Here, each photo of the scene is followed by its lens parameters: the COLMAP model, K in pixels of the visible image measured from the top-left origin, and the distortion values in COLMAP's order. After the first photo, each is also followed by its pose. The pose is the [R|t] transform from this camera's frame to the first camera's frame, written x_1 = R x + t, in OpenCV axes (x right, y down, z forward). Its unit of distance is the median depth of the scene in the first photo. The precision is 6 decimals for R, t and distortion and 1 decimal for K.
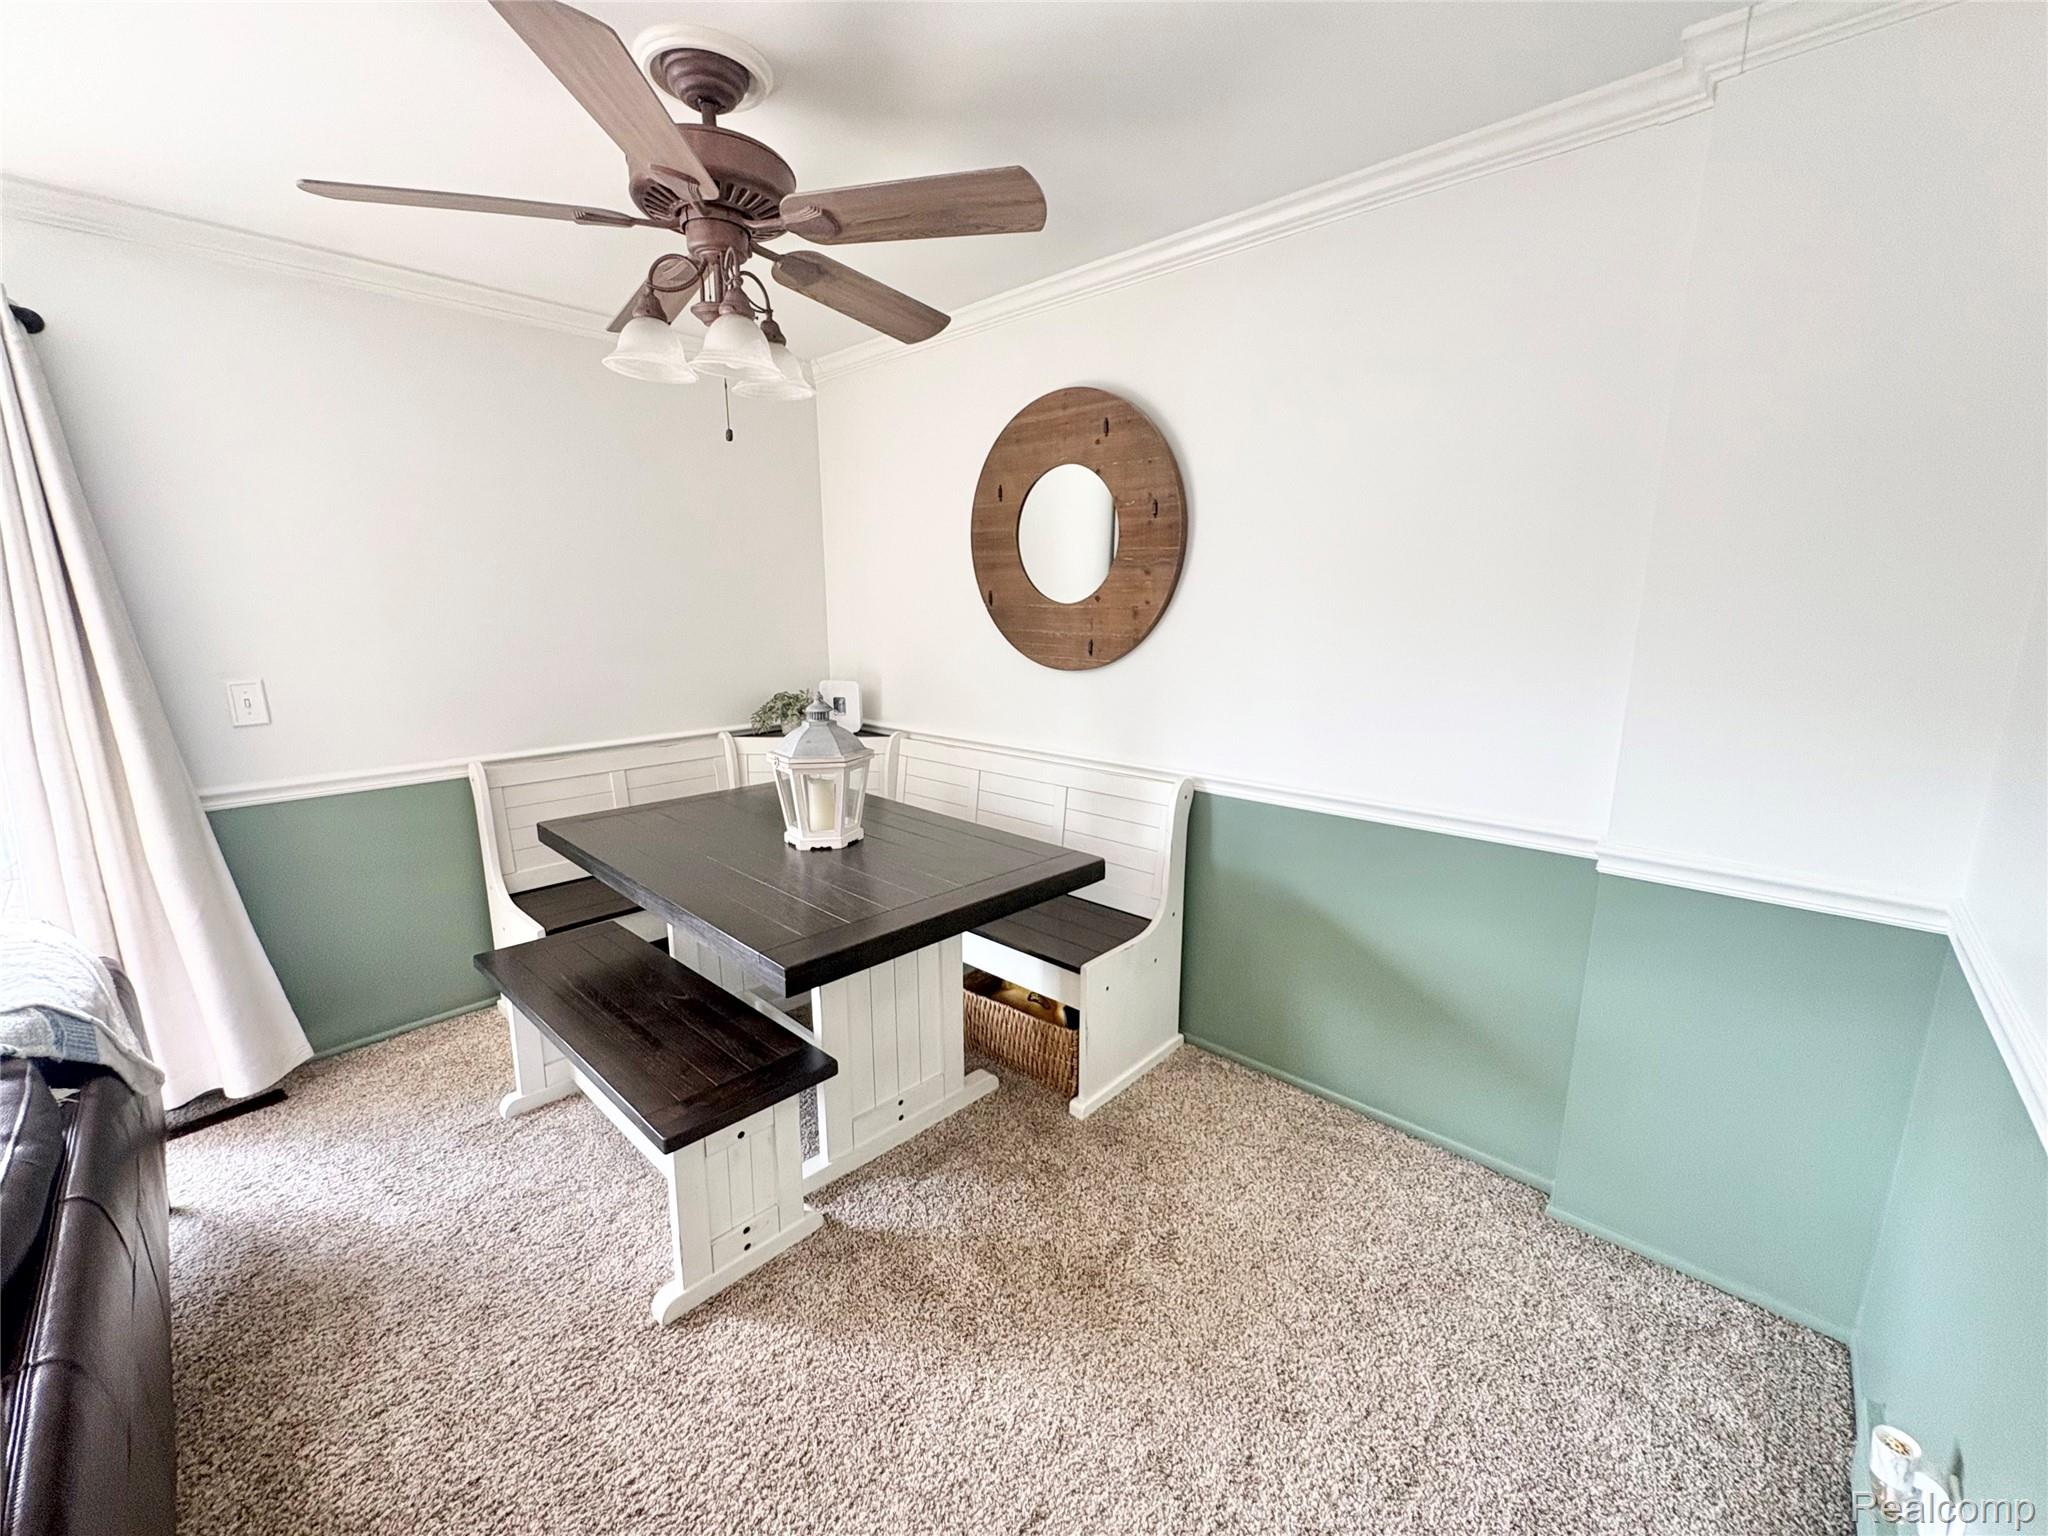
lens RADIAL K [[813.3, 0, 1031.3], [0, 813.3, 763.7], [0, 0, 1]] dist [-0.000203, -0.000071]
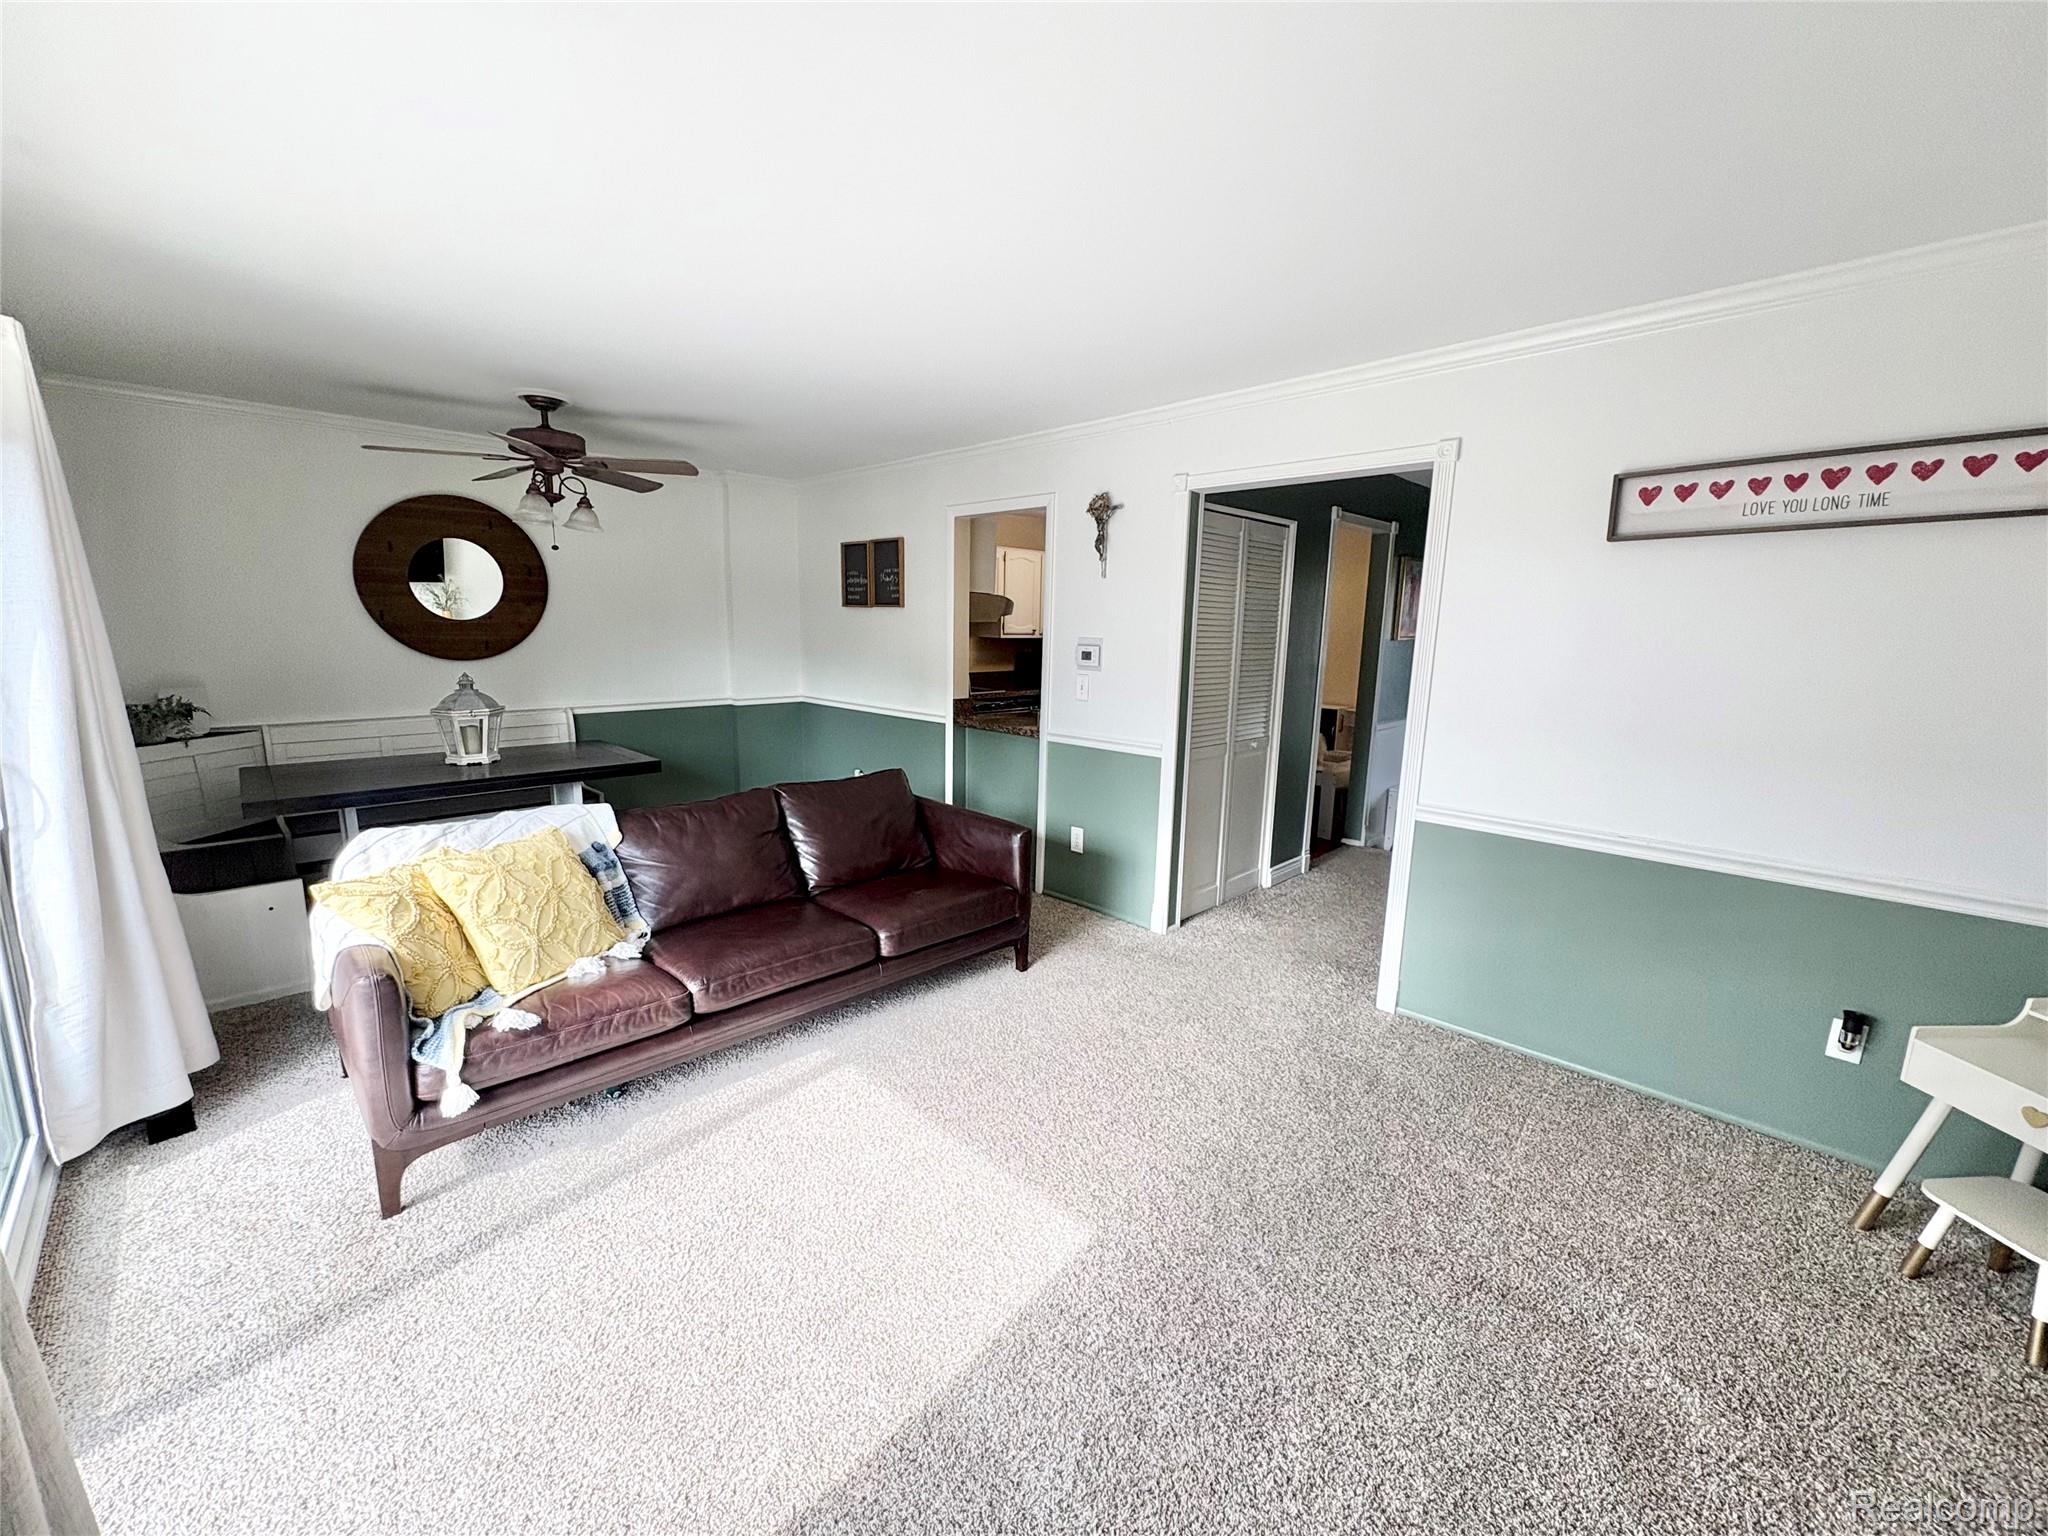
lens RADIAL K [[813.3, 0, 1014.9], [0, 813.3, 764.5], [0, 0, 1]] dist [-0.000203, -0.000071]
pose [[0.038378, -0.166362, 0.985318, -1.723058], [0.176480, 0.971673, 0.157185, 0.030043], [-0.983556, 0.167856, 0.066650, -0.188520]]
